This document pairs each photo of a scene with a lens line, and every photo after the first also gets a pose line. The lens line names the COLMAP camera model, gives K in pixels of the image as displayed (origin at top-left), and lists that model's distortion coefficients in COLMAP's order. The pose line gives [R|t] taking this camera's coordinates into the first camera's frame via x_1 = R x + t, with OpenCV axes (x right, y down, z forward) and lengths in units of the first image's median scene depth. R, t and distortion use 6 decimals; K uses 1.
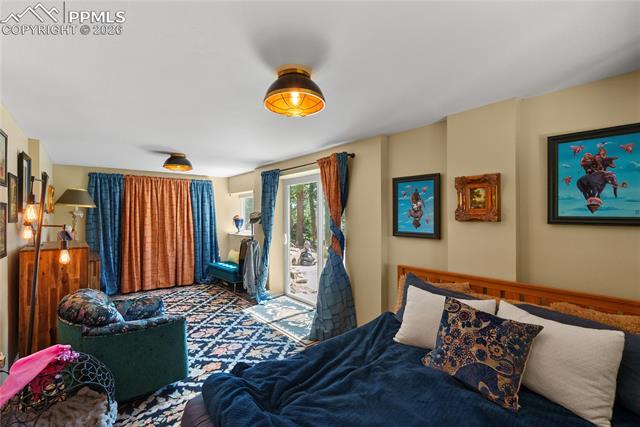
lens RADIAL K [[282.7, 0, 320.9], [0, 282.7, 214.1], [0, 0, 1]] dist [-0.002782, 0.000643]
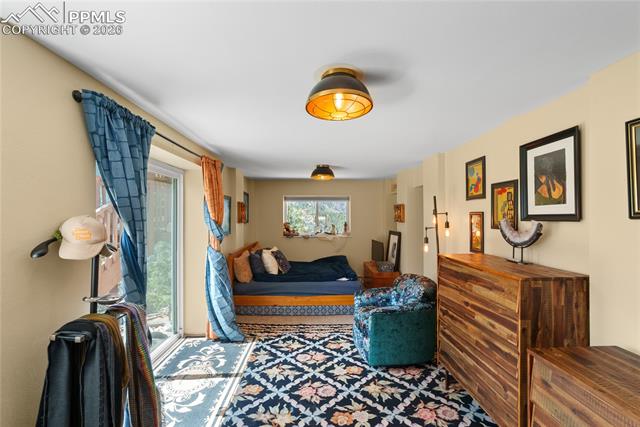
lens RADIAL K [[282.7, 0, 320.9], [0, 282.7, 214.1], [0, 0, 1]] dist [-0.002782, 0.000643]
pose [[-0.784612, 0.007559, 0.619941, -0.724208], [-0.001450, 0.999901, -0.014028, -0.005624], [-0.619985, -0.011906, -0.784523, 1.311824]]
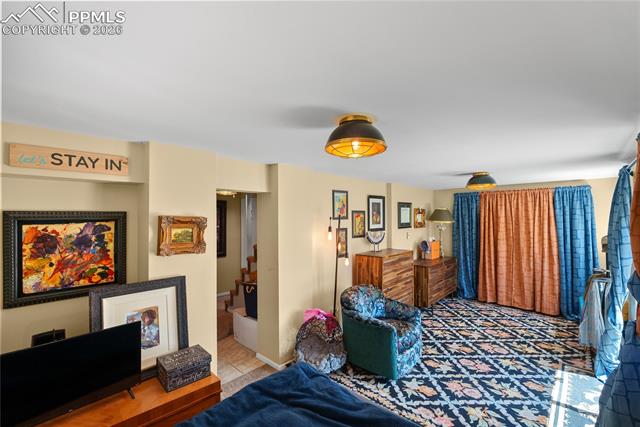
lens RADIAL K [[282.7, 0, 320.9], [0, 282.7, 214.1], [0, 0, 1]] dist [-0.002782, 0.000643]
pose [[0.119067, -0.007351, -0.992859, 0.390819], [0.007383, 0.999952, -0.006518, -0.064606], [0.992859, -0.006554, 0.119115, 0.327810]]
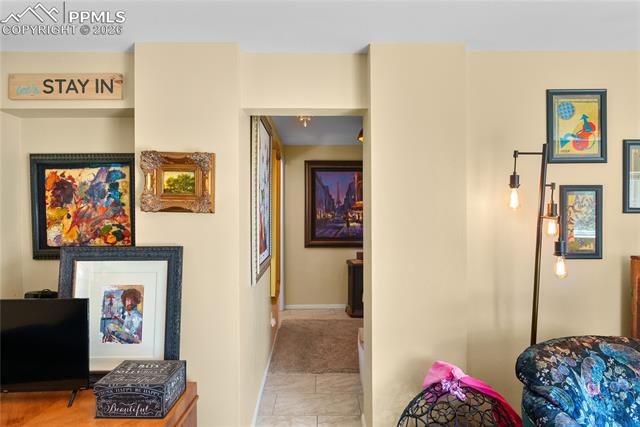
lens RADIAL K [[379.2, 0, 320.0], [0, 379.2, 213.5], [0, 0, 1]] dist [-0.001535, -0.000506]
pose [[-0.628755, 0.014706, -0.777464, 0.045482], [0.006365, 0.999885, 0.013765, 0.008391], [0.777577, 0.003706, -0.628776, 0.568482]]
